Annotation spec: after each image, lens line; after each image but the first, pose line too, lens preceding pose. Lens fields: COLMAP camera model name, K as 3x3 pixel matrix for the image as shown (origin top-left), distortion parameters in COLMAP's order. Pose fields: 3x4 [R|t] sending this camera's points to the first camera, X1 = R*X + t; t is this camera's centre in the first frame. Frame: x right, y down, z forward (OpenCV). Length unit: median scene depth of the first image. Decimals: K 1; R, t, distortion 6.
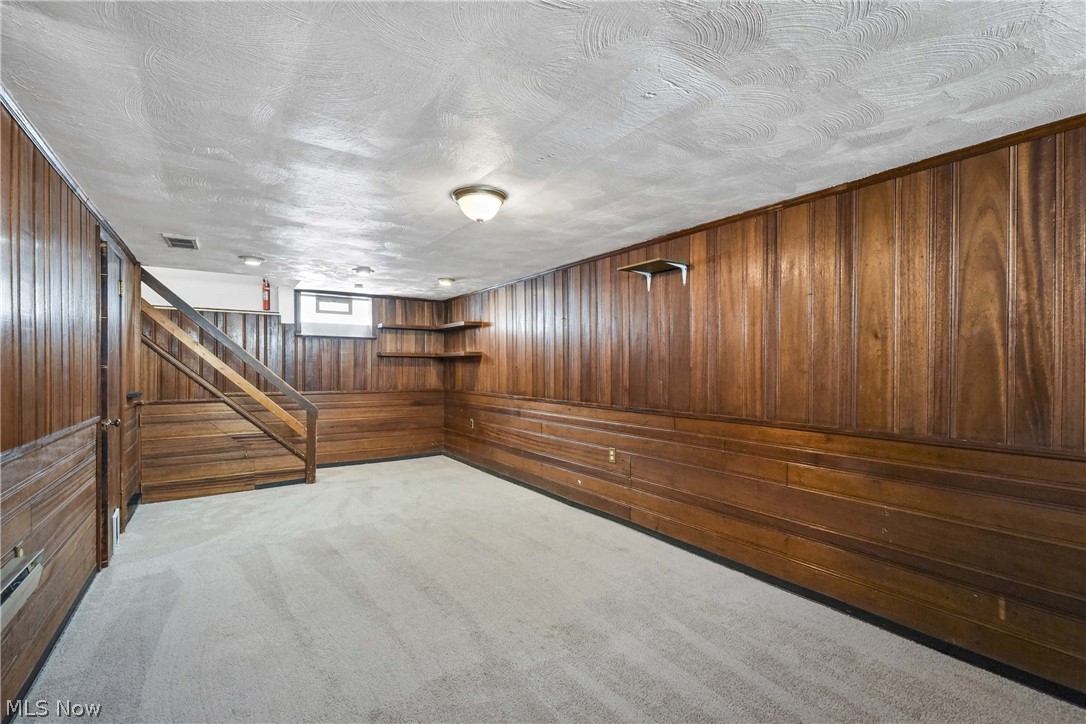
lens RADIAL K [[441.4, 0, 537.9], [0, 441.4, 375.2], [0, 0, 1]] dist [0.001993, 0.000068]
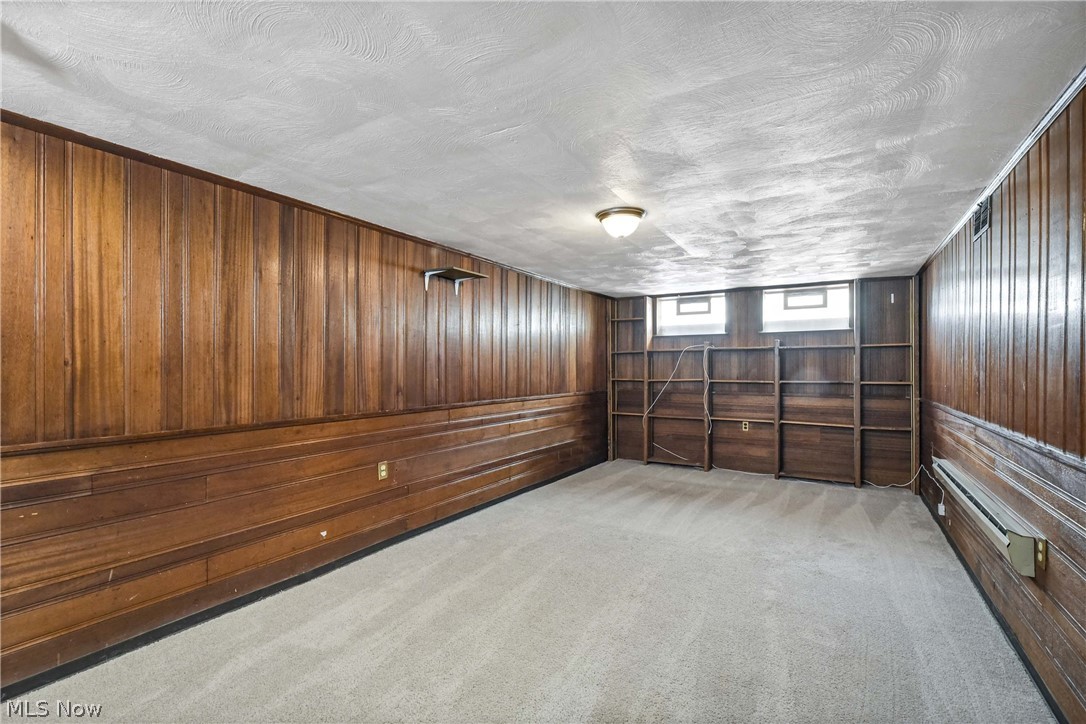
lens RADIAL K [[466.5, 0, 543.2], [0, 466.5, 366.5], [0, 0, 1]] dist [0.001134, 0.000068]
pose [[-0.365033, -0.002042, 0.930992, -0.775663], [0.010022, 0.999931, 0.006123, -0.018211], [-0.930941, 0.011566, -0.364987, 1.052030]]
